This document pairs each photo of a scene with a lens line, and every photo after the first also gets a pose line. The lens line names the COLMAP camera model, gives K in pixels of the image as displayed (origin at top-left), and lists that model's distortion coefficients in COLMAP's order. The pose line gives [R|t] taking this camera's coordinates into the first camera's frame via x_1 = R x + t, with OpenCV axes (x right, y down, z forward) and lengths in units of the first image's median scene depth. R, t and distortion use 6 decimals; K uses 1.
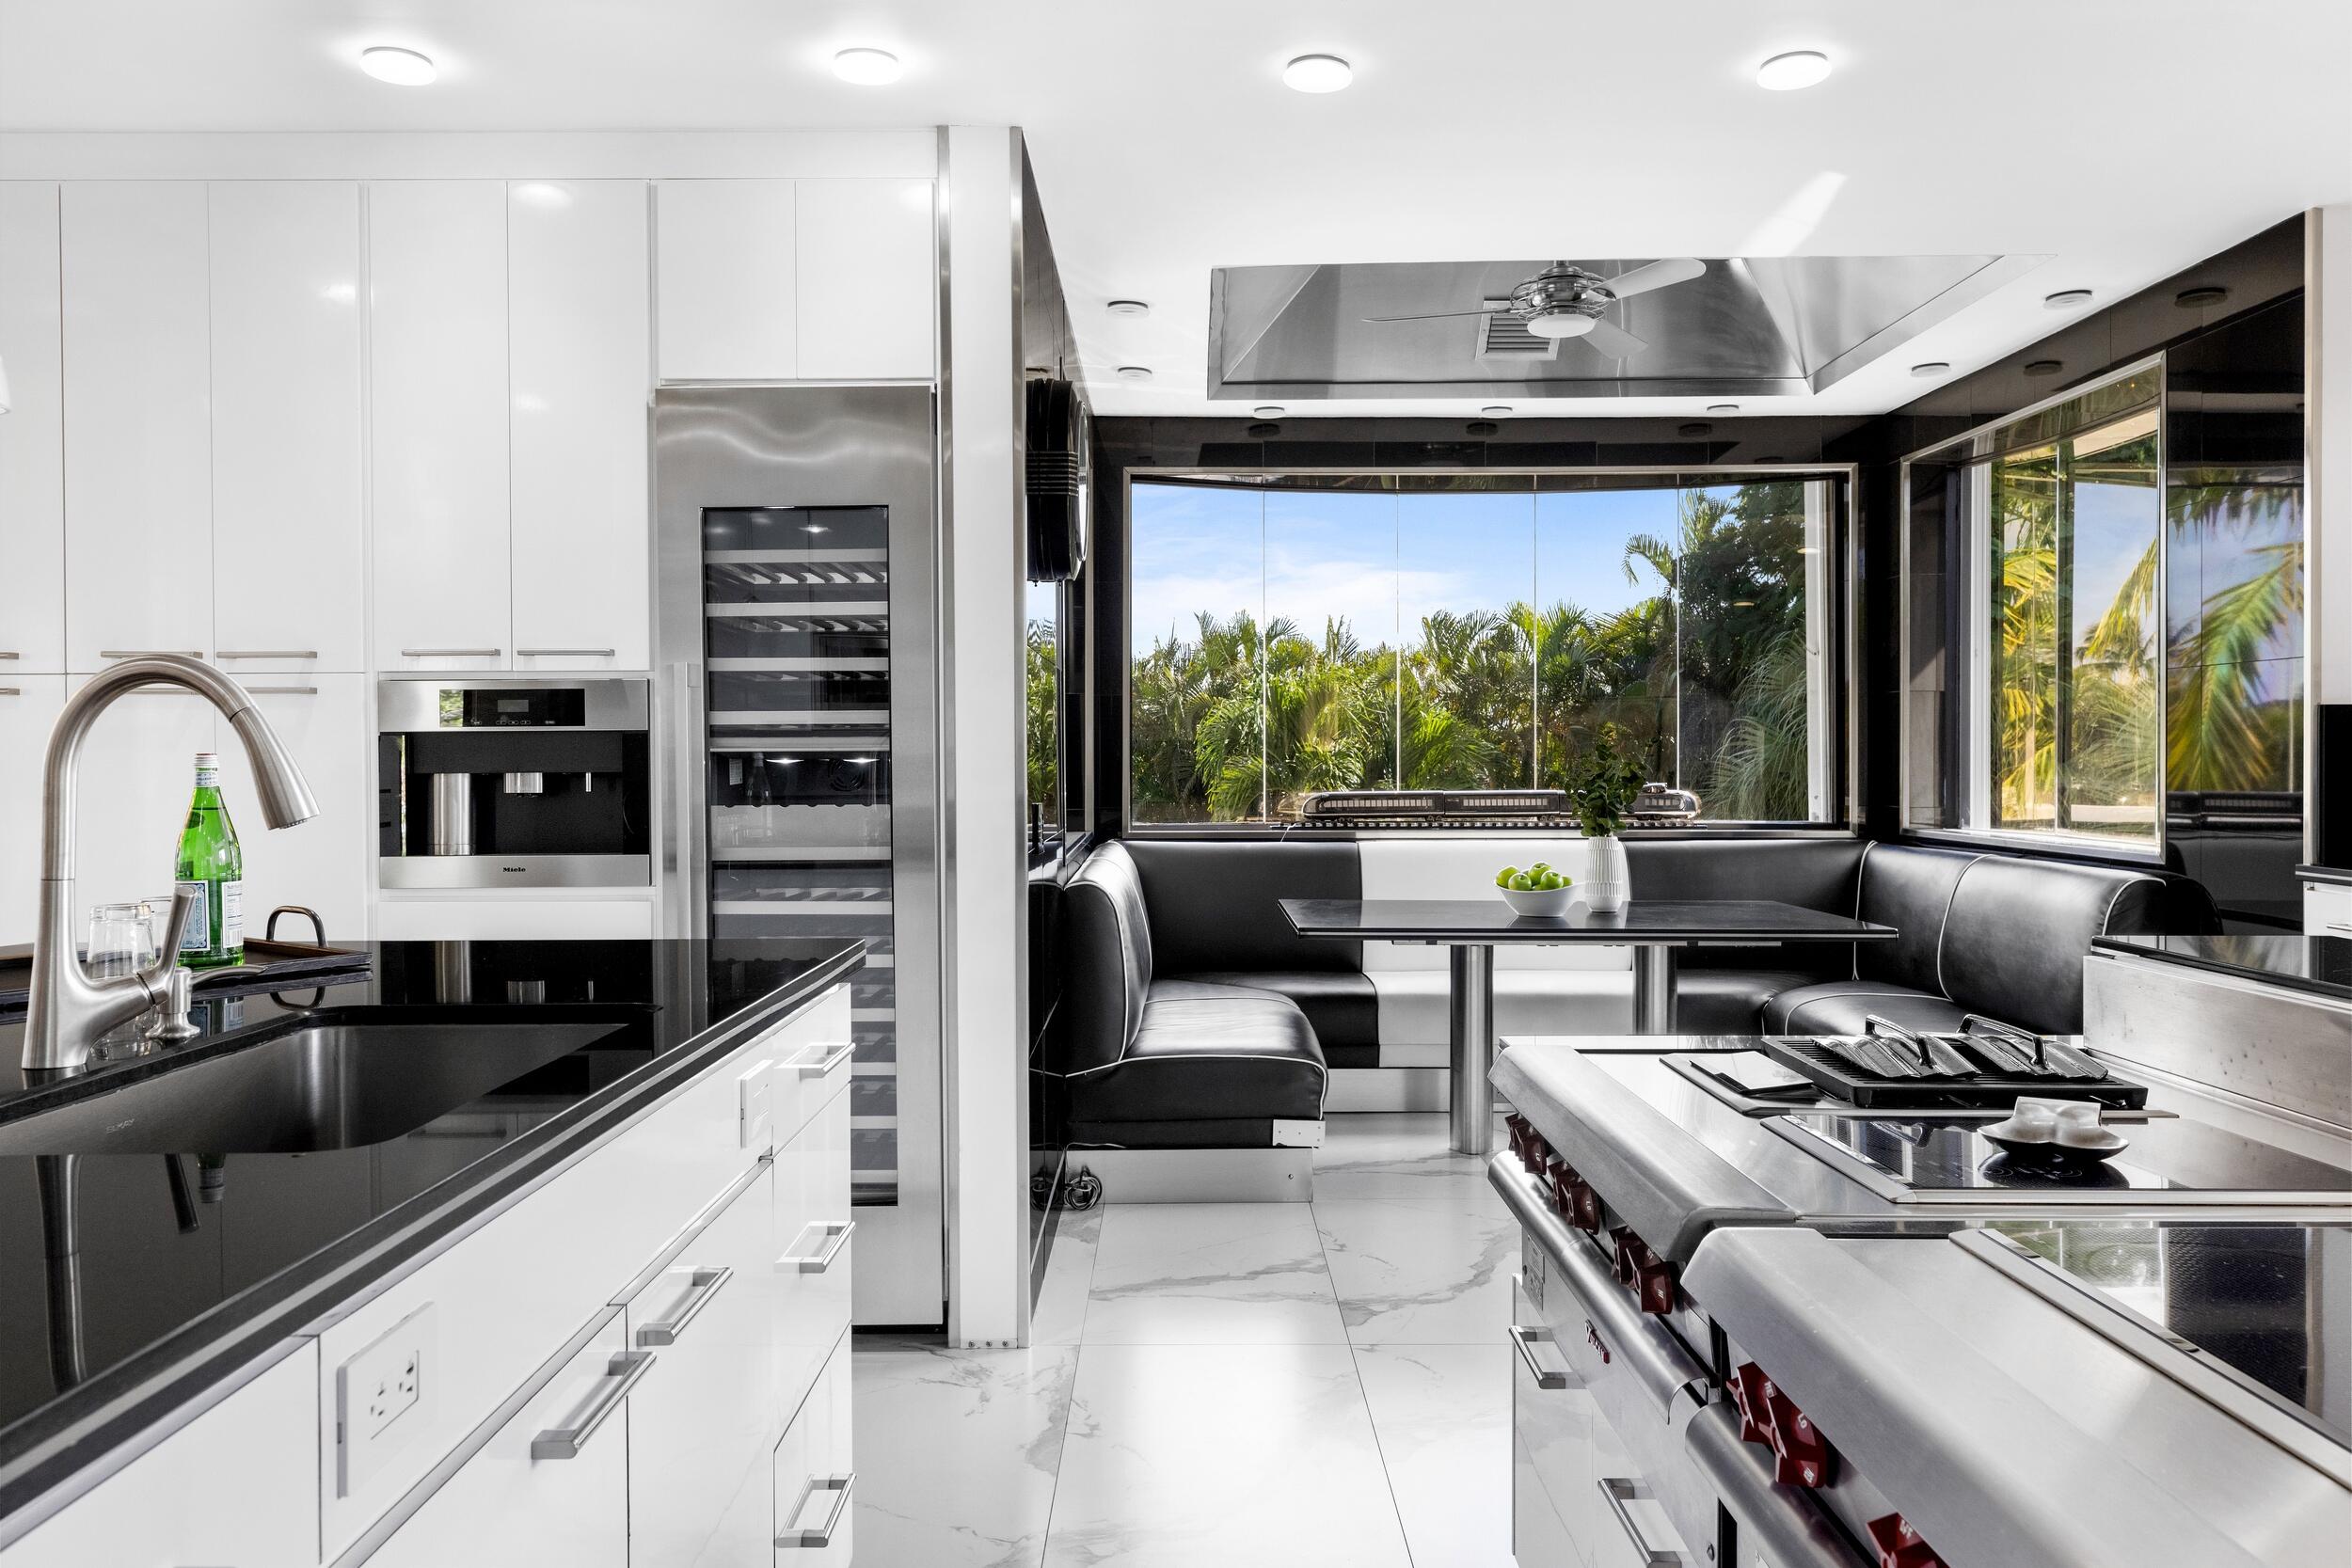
lens RADIAL K [[1702.6, 0, 1182.5], [0, 1702.6, 782.1], [0, 0, 1]] dist [-0.015015, -0.000939]
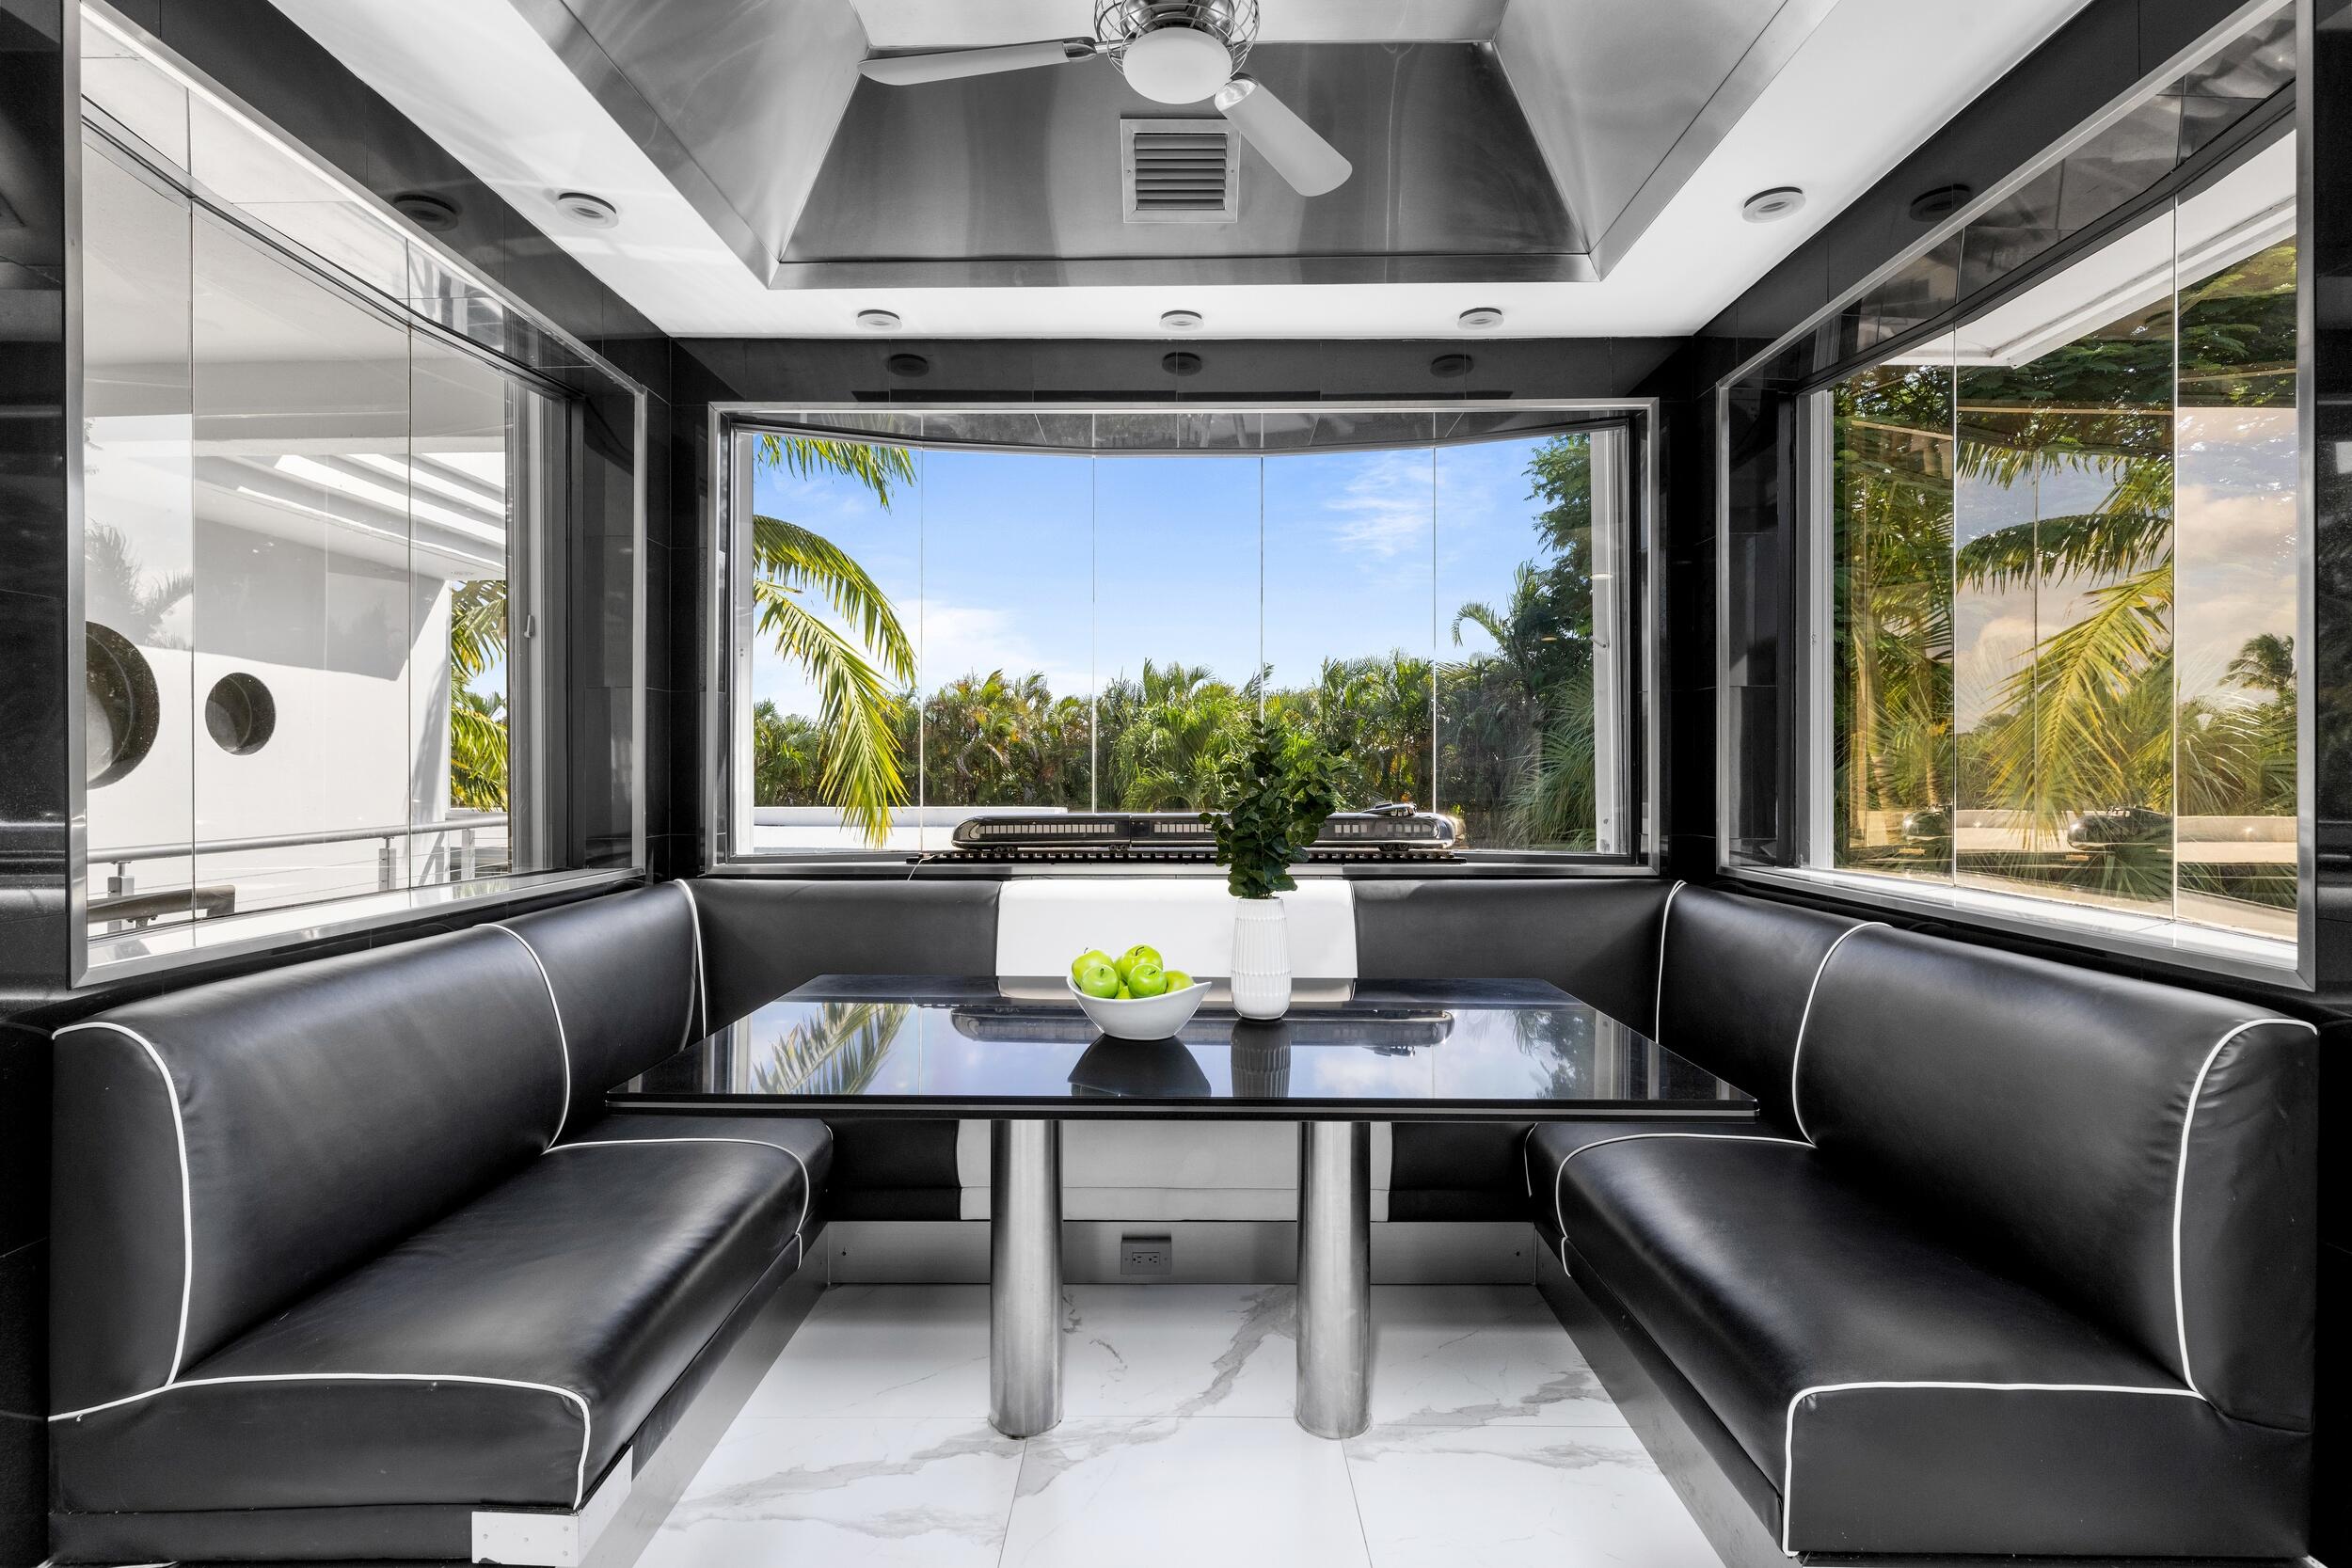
lens RADIAL K [[1115.1, 0, 1162.0], [0, 1115.1, 773.5], [0, 0, 1]] dist [0.006365, 0.000197]
pose [[0.999613, 0.003078, -0.027651, 0.181556], [-0.003415, 0.999920, -0.012147, -0.007250], [0.027611, 0.012237, 0.999544, 0.475890]]
